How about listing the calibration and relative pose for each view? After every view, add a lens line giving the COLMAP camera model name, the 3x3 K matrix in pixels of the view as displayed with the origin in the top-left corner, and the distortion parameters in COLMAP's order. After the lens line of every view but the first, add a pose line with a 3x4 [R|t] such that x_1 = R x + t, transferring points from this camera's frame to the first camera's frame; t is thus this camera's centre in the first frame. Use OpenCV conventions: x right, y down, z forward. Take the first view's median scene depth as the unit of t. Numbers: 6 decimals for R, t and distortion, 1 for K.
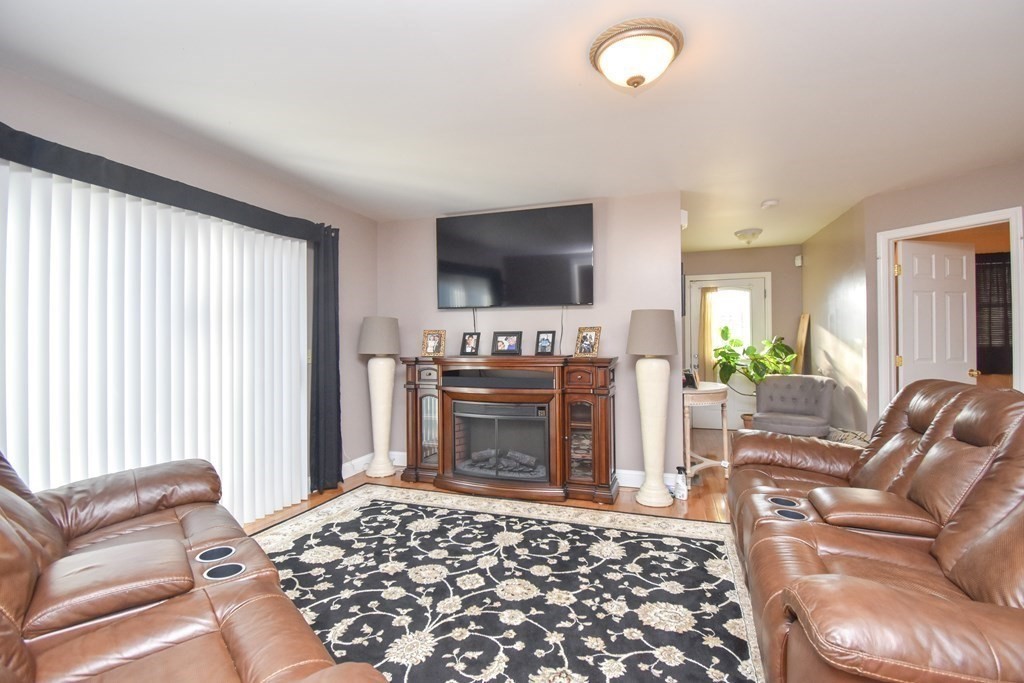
lens RADIAL K [[459.2, 0, 515.7], [0, 459.2, 342.3], [0, 0, 1]] dist [0.022660, -0.027451]
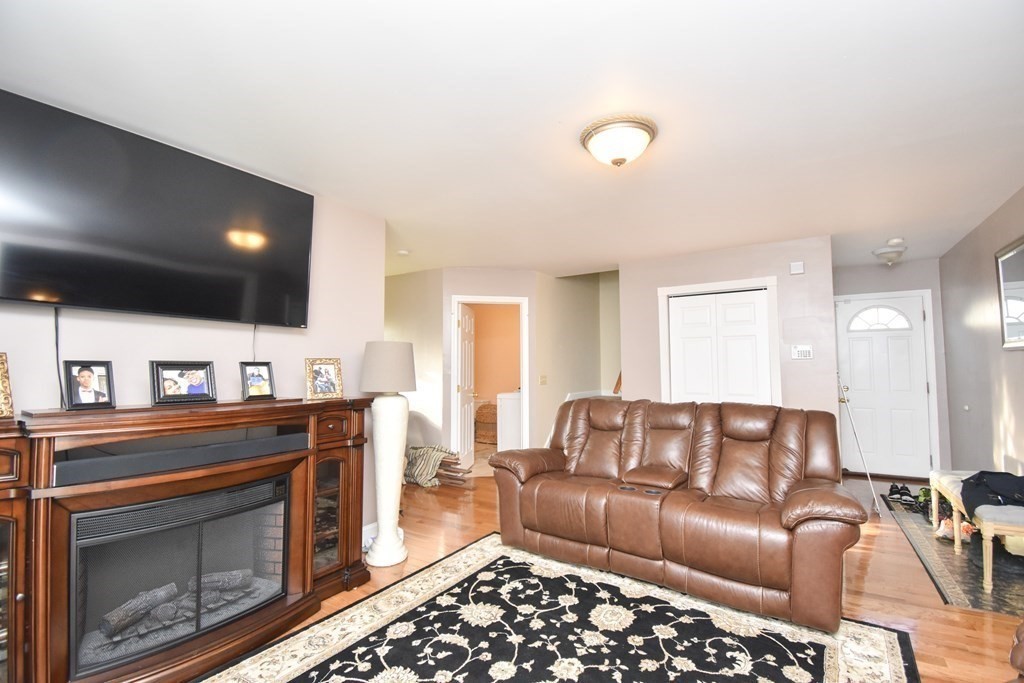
lens RADIAL K [[452.9, 0, 516.4], [0, 452.9, 342.5], [0, 0, 1]] dist [0.020619, -0.026951]
pose [[0.252925, 0.061029, 0.965559, -0.541632], [-0.000167, 0.998011, -0.063036, -0.014081], [-0.967486, 0.015782, 0.252432, 0.572943]]
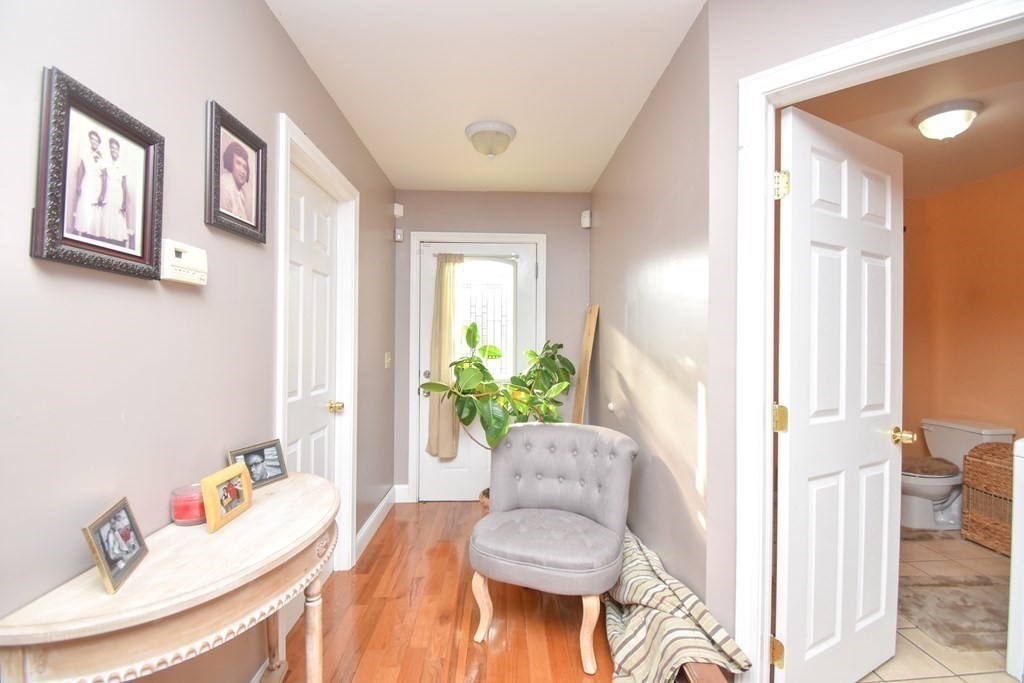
lens RADIAL K [[452.9, 0, 516.4], [0, 452.9, 342.5], [0, 0, 1]] dist [0.020619, -0.026951]
pose [[0.936740, 0.014782, 0.349713, 0.581334], [-0.016895, 0.999853, 0.002991, -0.024909], [-0.349617, -0.008710, 0.936852, 0.853640]]
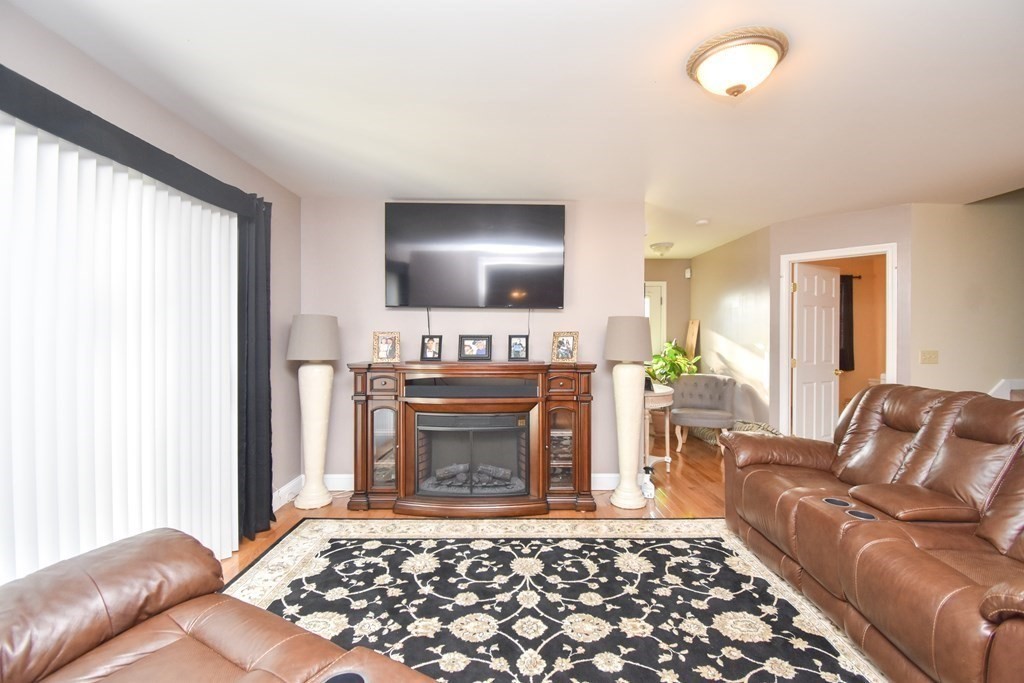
lens RADIAL K [[452.9, 0, 516.4], [0, 452.9, 342.5], [0, 0, 1]] dist [0.020619, -0.026951]
pose [[0.943026, 0.005085, 0.332680, -0.293287], [-0.008787, 0.999915, 0.009623, -0.021640], [-0.332603, -0.011998, 0.942991, 0.143044]]
